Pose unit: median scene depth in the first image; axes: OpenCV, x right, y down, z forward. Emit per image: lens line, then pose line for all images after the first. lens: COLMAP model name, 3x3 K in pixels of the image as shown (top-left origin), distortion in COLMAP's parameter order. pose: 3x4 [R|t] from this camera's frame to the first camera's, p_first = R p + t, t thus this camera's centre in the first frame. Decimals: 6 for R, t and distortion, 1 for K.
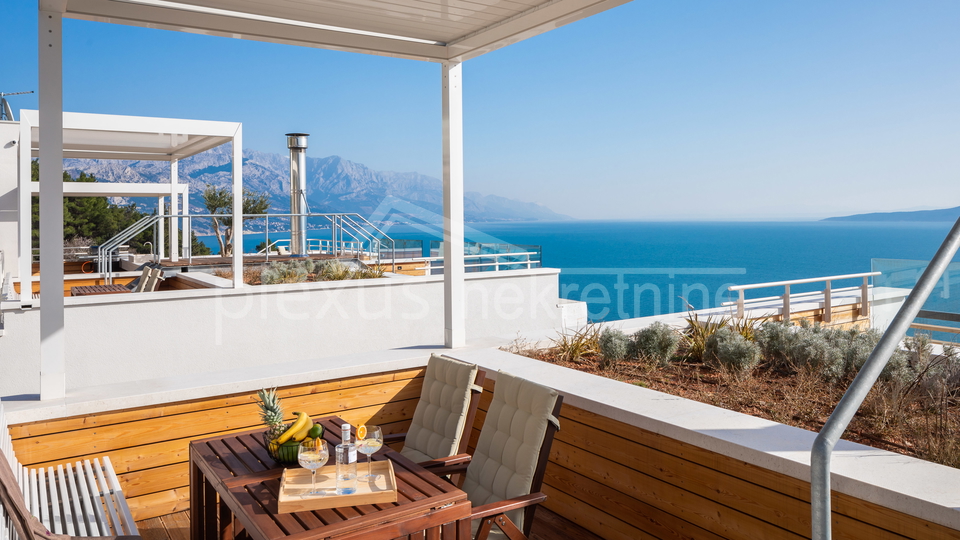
lens RADIAL K [[735.3, 0, 509.1], [0, 735.3, 224.8], [0, 0, 1]] dist [0.002743, -0.006863]
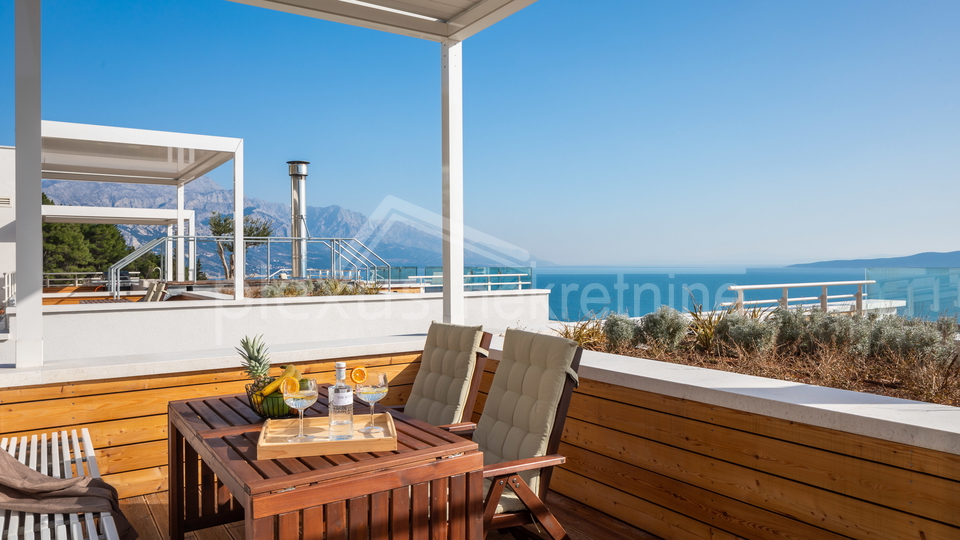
lens RADIAL K [[680.5, 0, 485.1], [0, 680.5, 270.8], [0, 0, 1]] dist [-0.001764, 0.001764]
pose [[0.999877, 0.003072, -0.015412, -0.024322], [-0.003051, 0.999994, 0.001397, 0.106246], [0.015416, -0.001350, 0.999880, 0.134992]]
